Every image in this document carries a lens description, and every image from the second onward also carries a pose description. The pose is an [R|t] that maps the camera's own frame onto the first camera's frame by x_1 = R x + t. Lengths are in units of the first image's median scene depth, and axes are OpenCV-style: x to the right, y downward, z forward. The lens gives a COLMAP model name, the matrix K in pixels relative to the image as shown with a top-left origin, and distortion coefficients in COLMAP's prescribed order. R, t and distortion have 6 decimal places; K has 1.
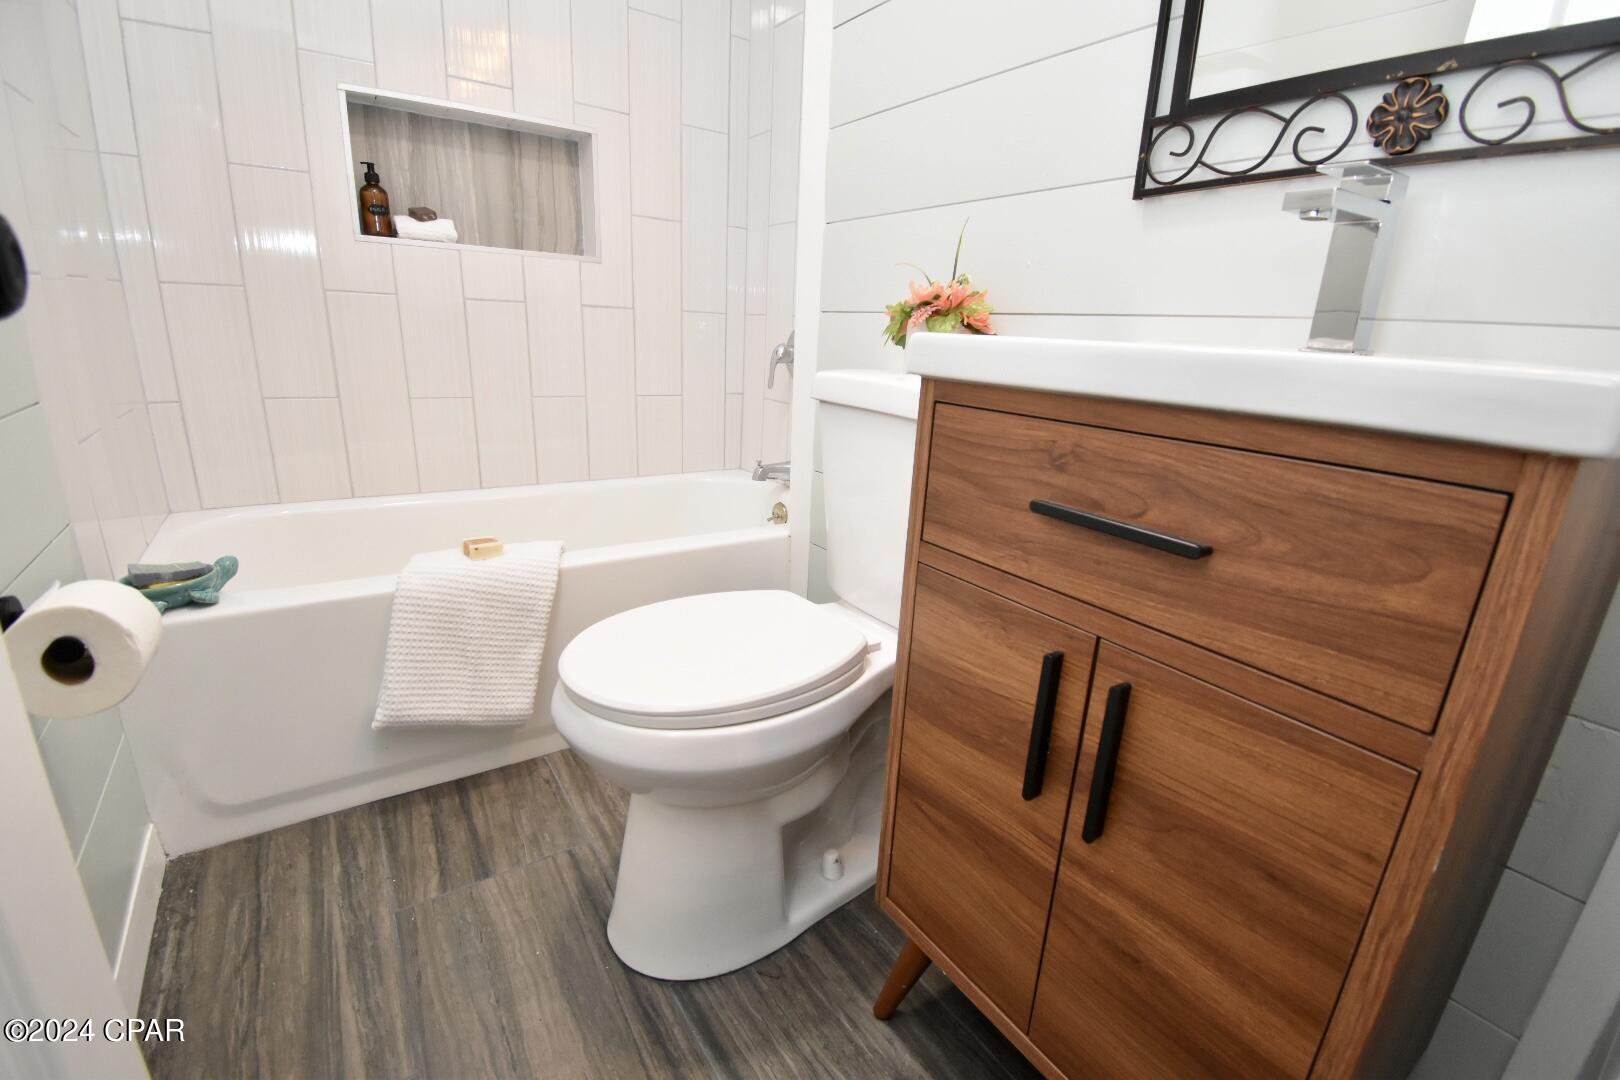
lens RADIAL K [[720.0, 0, 819.2], [0, 720.0, 532.3], [0, 0, 1]] dist [-0.013489, -0.009654]
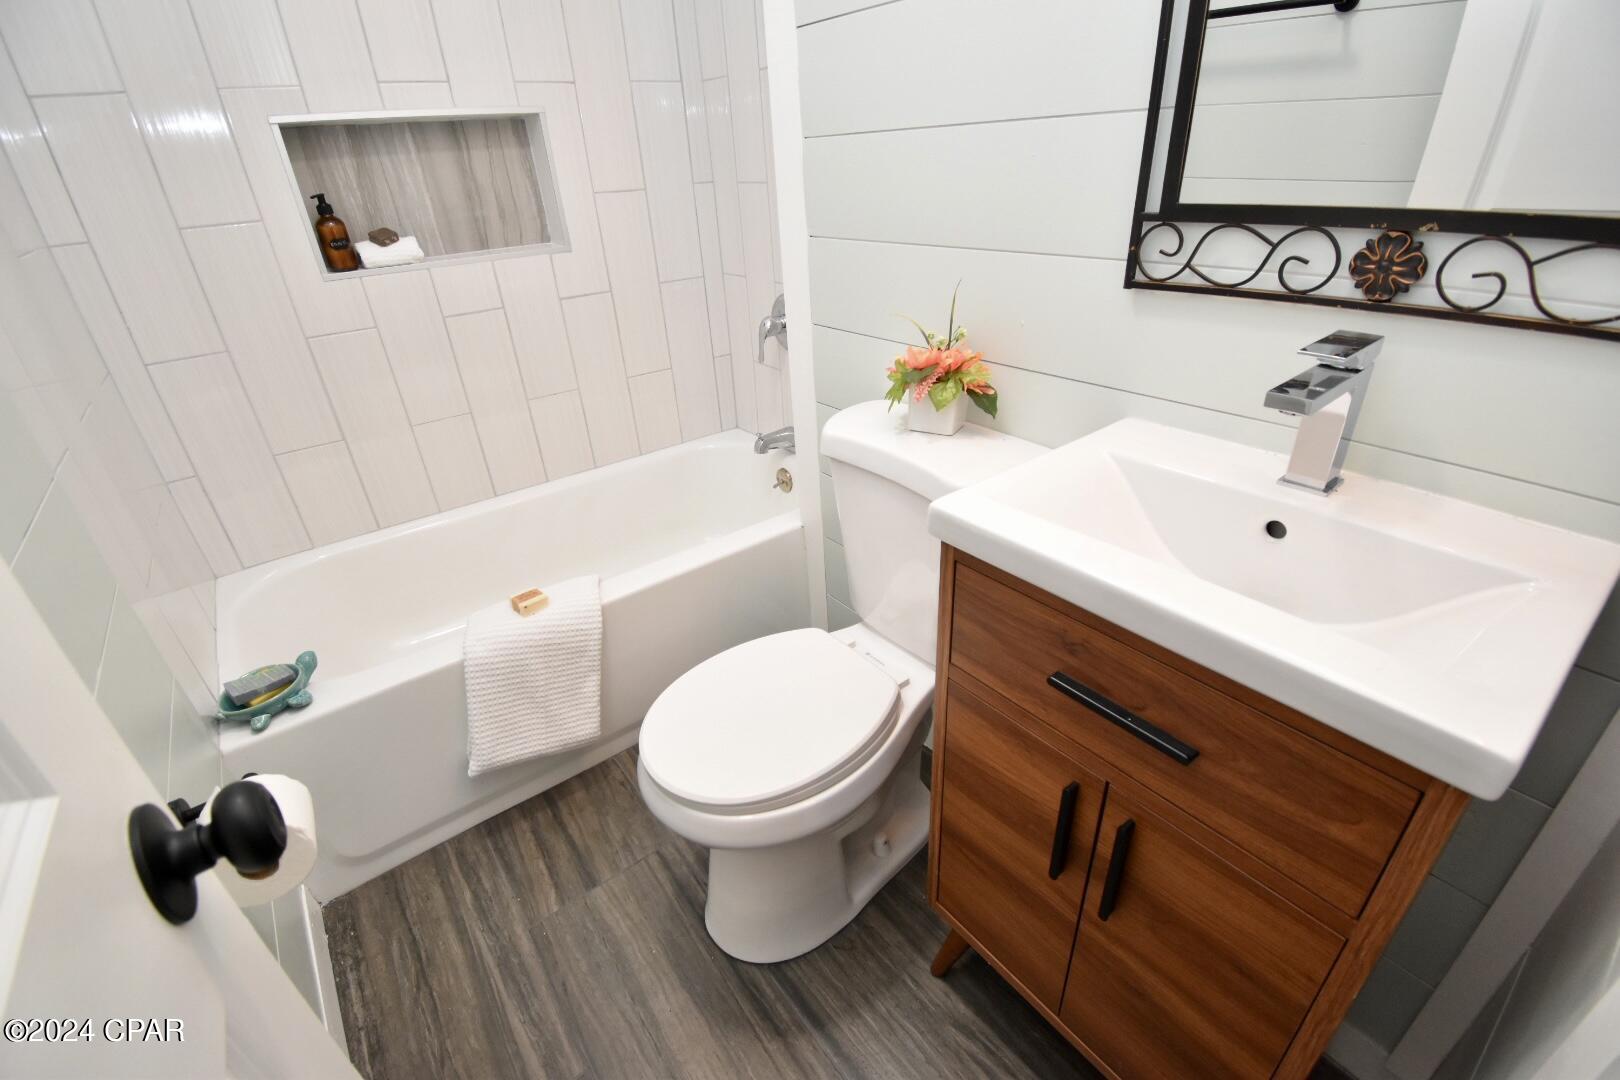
lens RADIAL K [[720.0, 0, 817.3], [0, 720.0, 533.0], [0, 0, 1]] dist [-0.013489, -0.009654]
pose [[0.993736, -0.111756, 0.000463, -0.039484], [0.109241, 0.972230, 0.206966, -0.378249], [-0.023580, -0.205619, 0.978348, -0.070973]]
